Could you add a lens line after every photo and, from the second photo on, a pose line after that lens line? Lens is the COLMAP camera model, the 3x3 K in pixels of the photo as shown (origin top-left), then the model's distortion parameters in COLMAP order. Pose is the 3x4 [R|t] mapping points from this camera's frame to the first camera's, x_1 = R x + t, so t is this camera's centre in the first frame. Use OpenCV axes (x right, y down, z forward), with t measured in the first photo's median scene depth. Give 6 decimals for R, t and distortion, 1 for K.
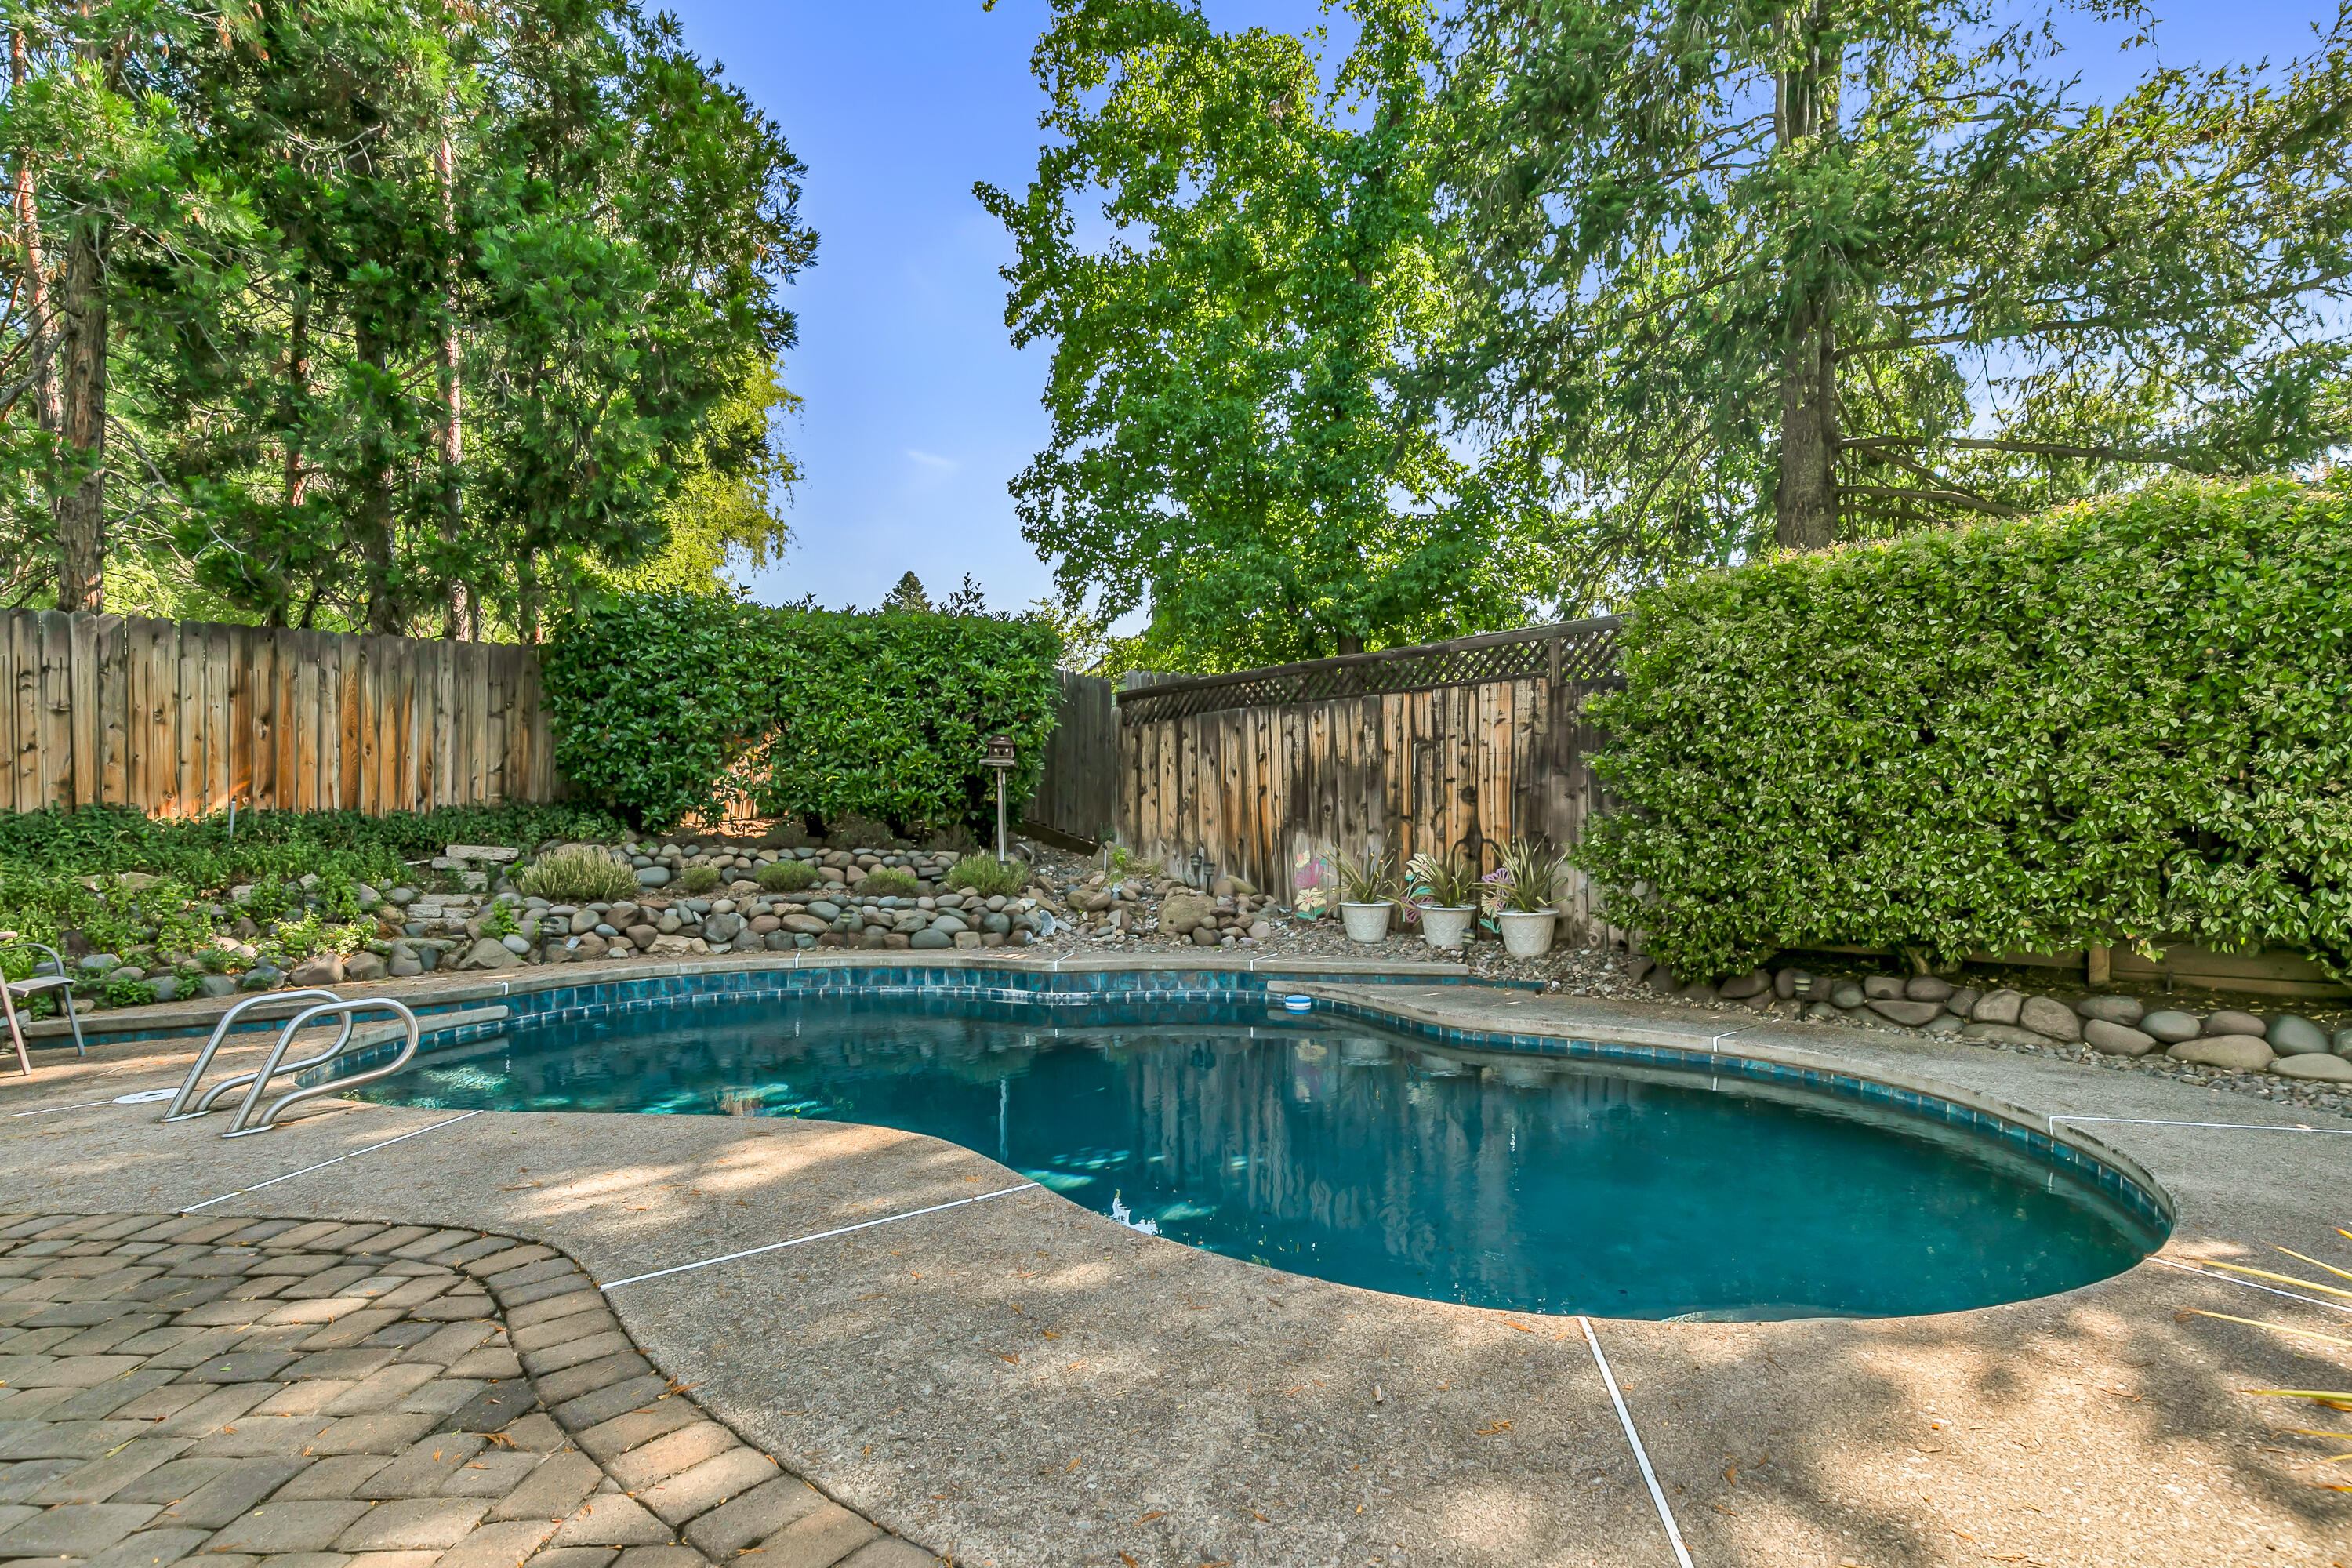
lens RADIAL K [[1107.8, 0, 1191.5], [0, 1107.8, 860.9], [0, 0, 1]] dist [0.004451, -0.000200]
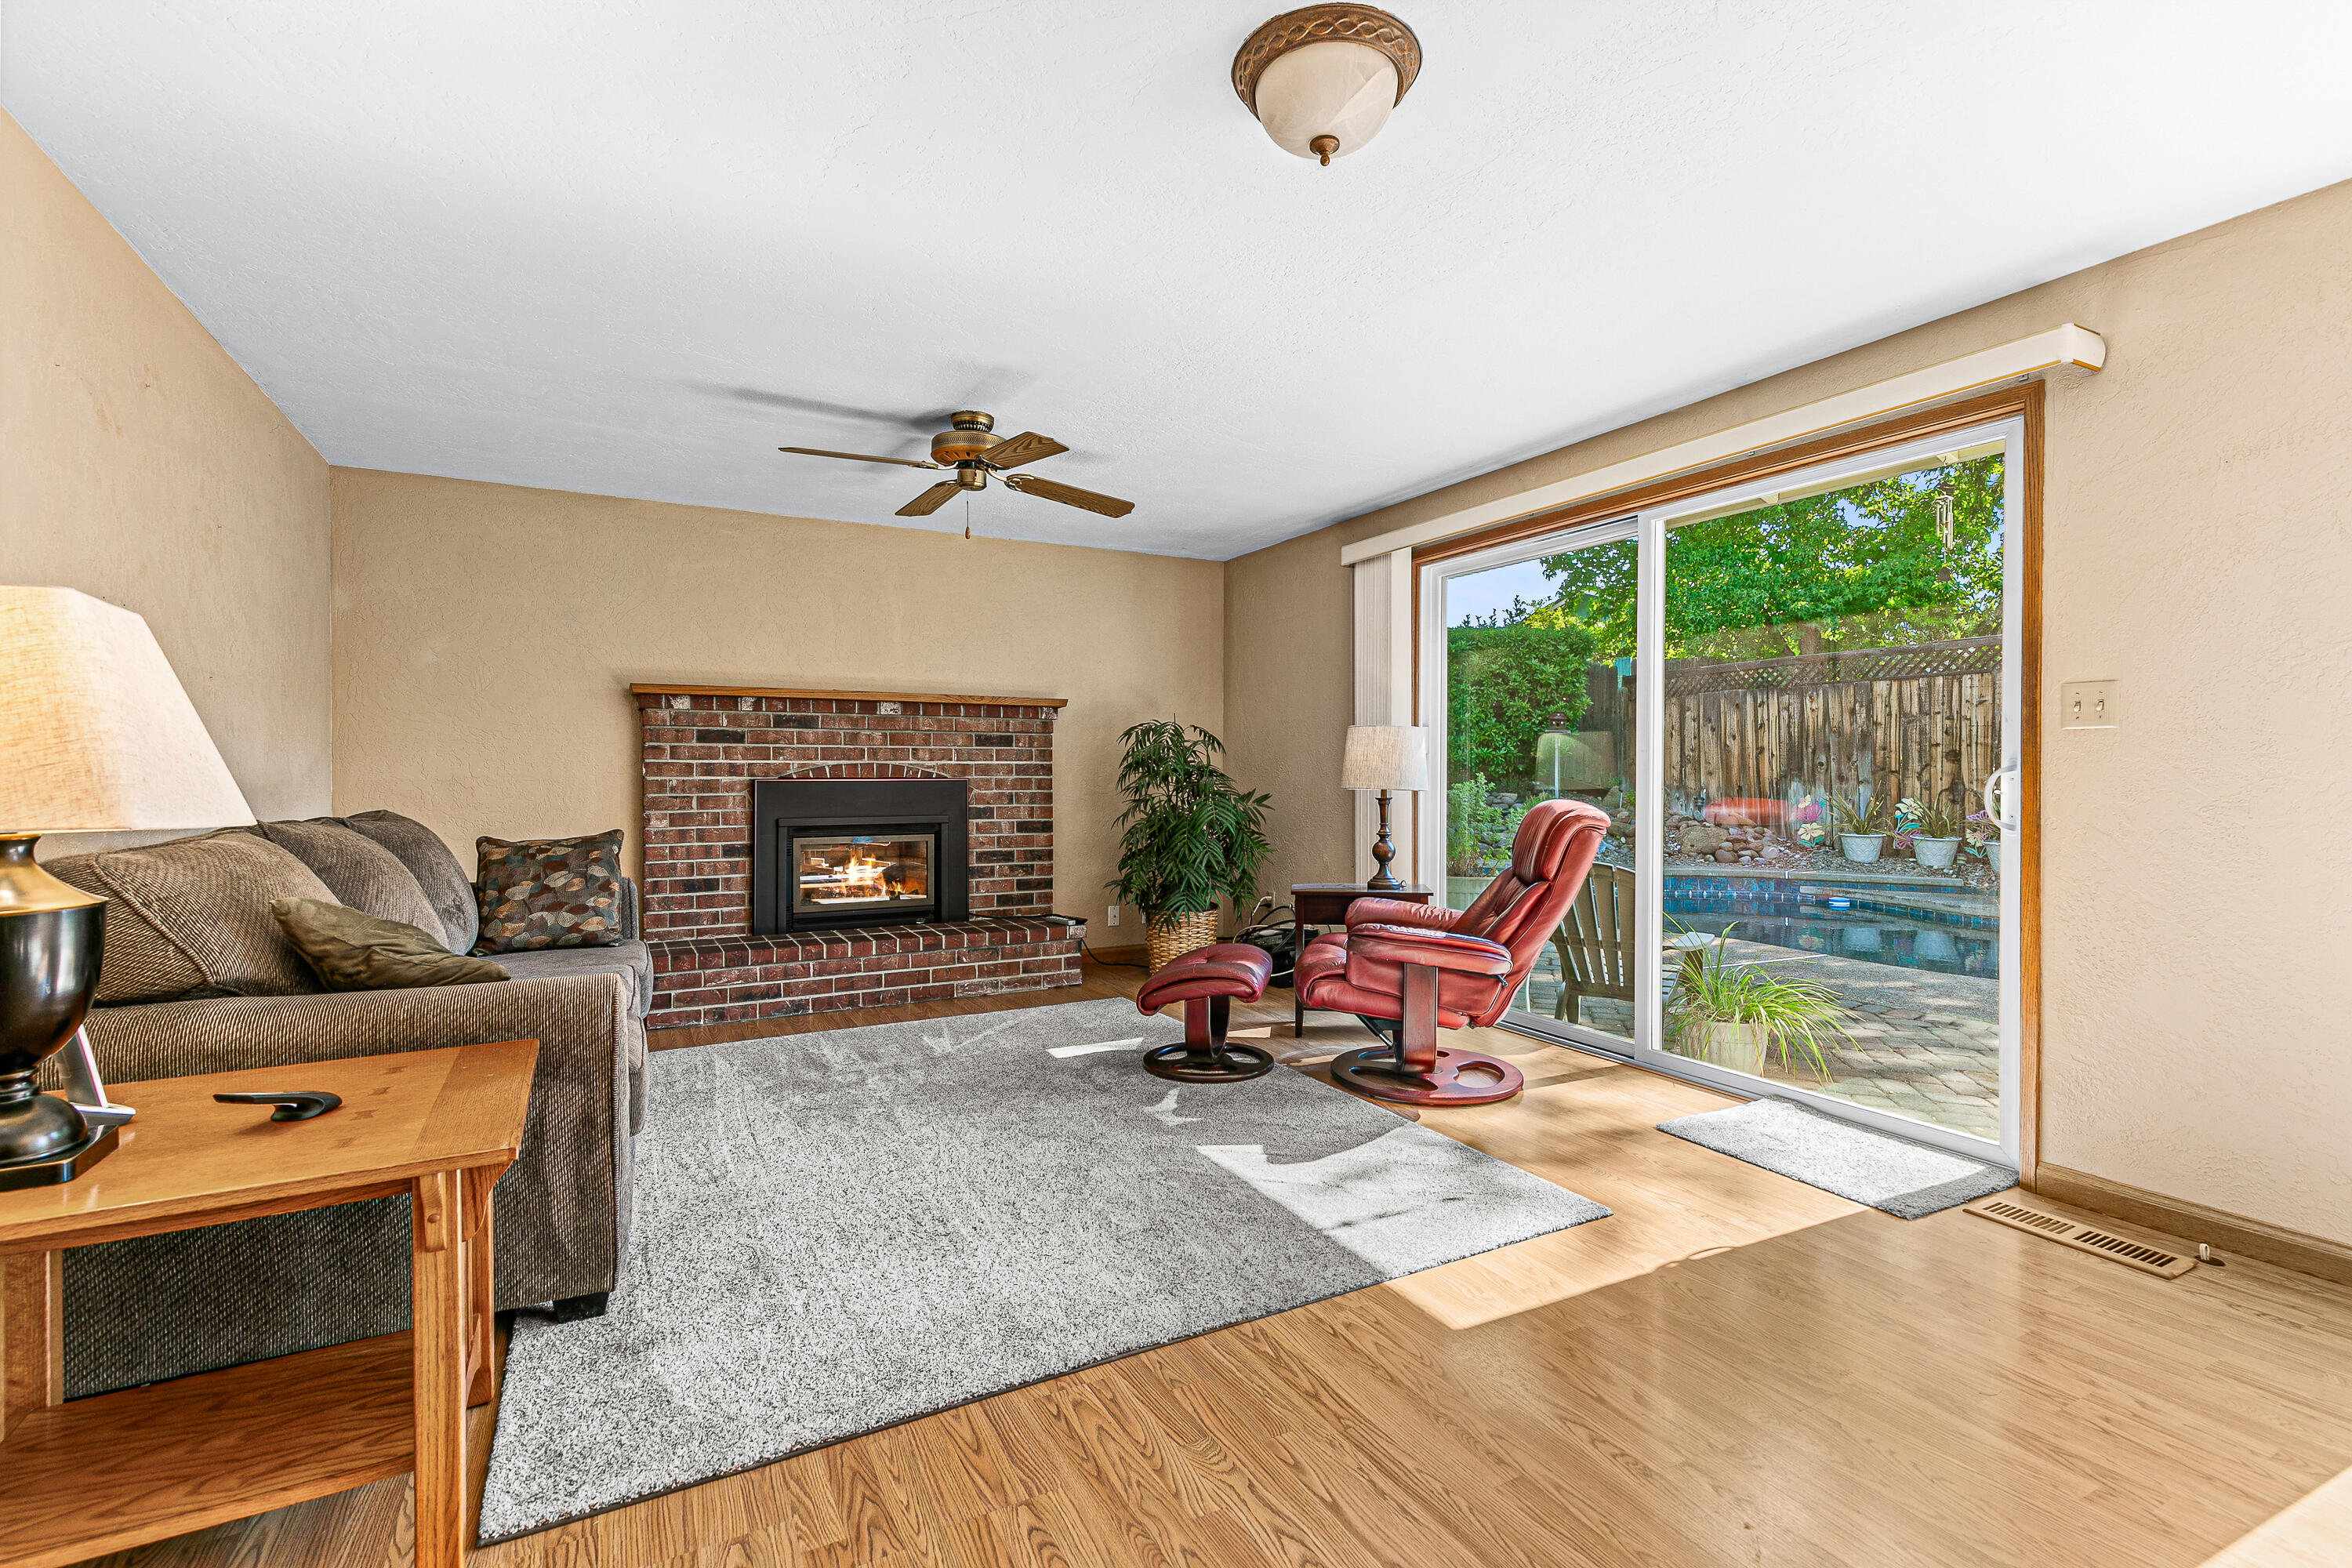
lens RADIAL K [[1061.9, 0, 1182.9], [0, 1061.9, 775.7], [0, 0, 1]] dist [0.009829, -0.000386]
pose [[0.961474, 0.004192, -0.274864, -0.280611], [-0.009758, 0.999774, -0.018884, -0.001414], [0.274723, 0.020839, 0.961298, -0.487490]]
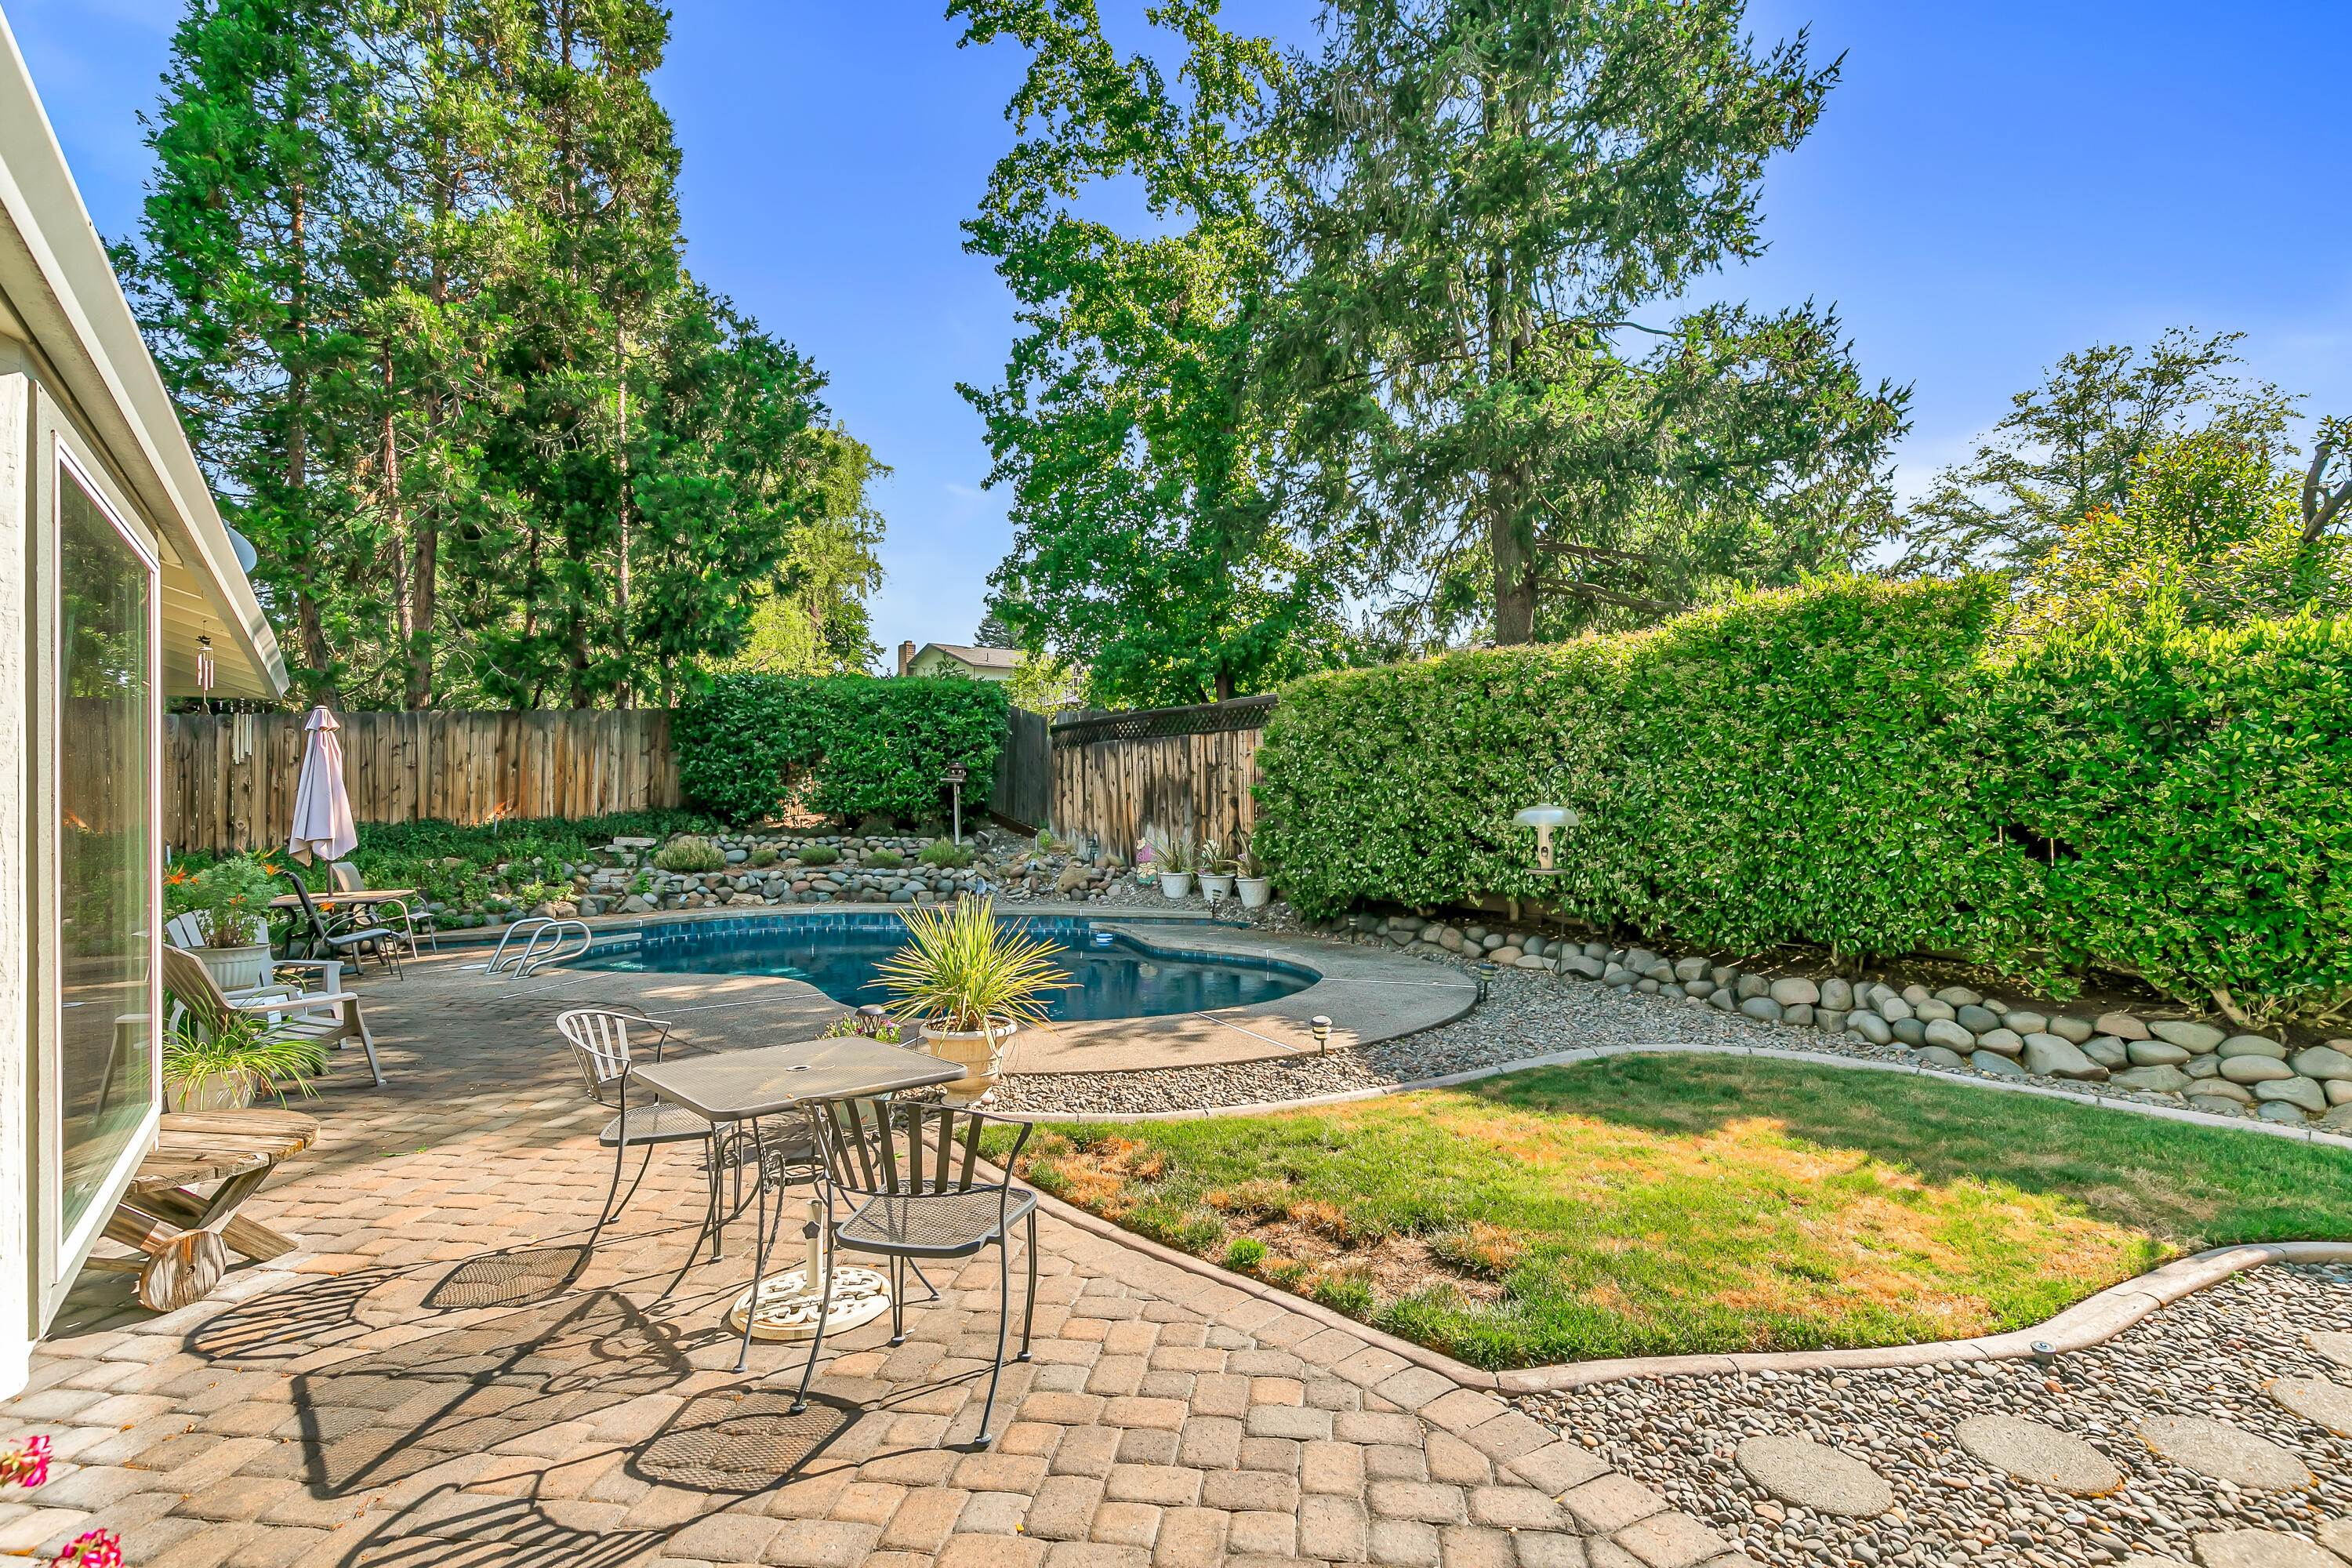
lens RADIAL K [[1081.3, 0, 1187.5], [0, 1081.3, 784.7], [0, 0, 1]] dist [0.004331, 0.000214]
pose [[0.993201, -0.010559, -0.115934, 0.338673], [0.006245, 0.999277, -0.037509, -0.026254], [0.116246, 0.036530, 0.992548, -0.465905]]
